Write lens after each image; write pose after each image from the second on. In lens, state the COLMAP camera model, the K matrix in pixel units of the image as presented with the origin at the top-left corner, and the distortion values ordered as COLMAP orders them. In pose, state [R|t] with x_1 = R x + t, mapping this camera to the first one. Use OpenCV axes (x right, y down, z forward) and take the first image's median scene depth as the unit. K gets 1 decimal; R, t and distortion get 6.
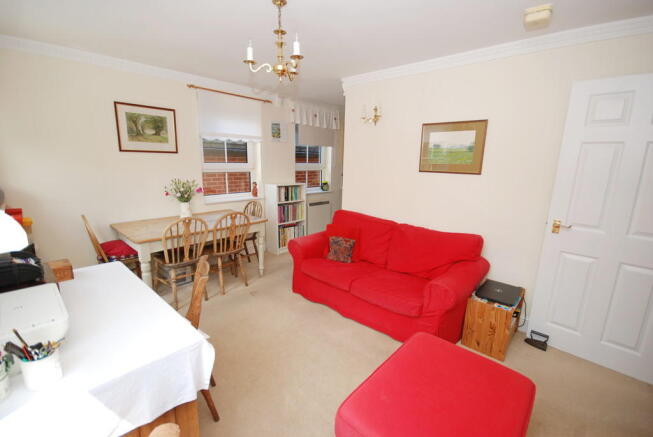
lens RADIAL K [[289.2, 0, 324.7], [0, 289.2, 219.1], [0, 0, 1]] dist [-0.000019, -0.000107]
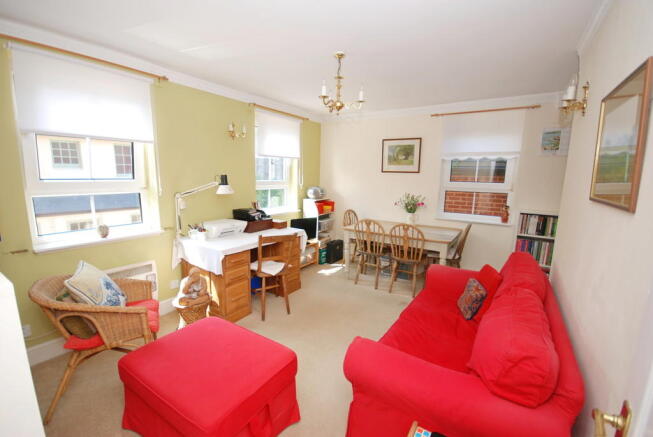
lens RADIAL K [[289.2, 0, 326.3], [0, 289.2, 214.0], [0, 0, 1]] dist [-0.000019, -0.000107]
pose [[0.160271, 0.117950, -0.980000, 0.668241], [-0.215959, 0.972971, 0.081785, -0.080554], [0.963159, 0.198532, 0.181412, 0.467210]]
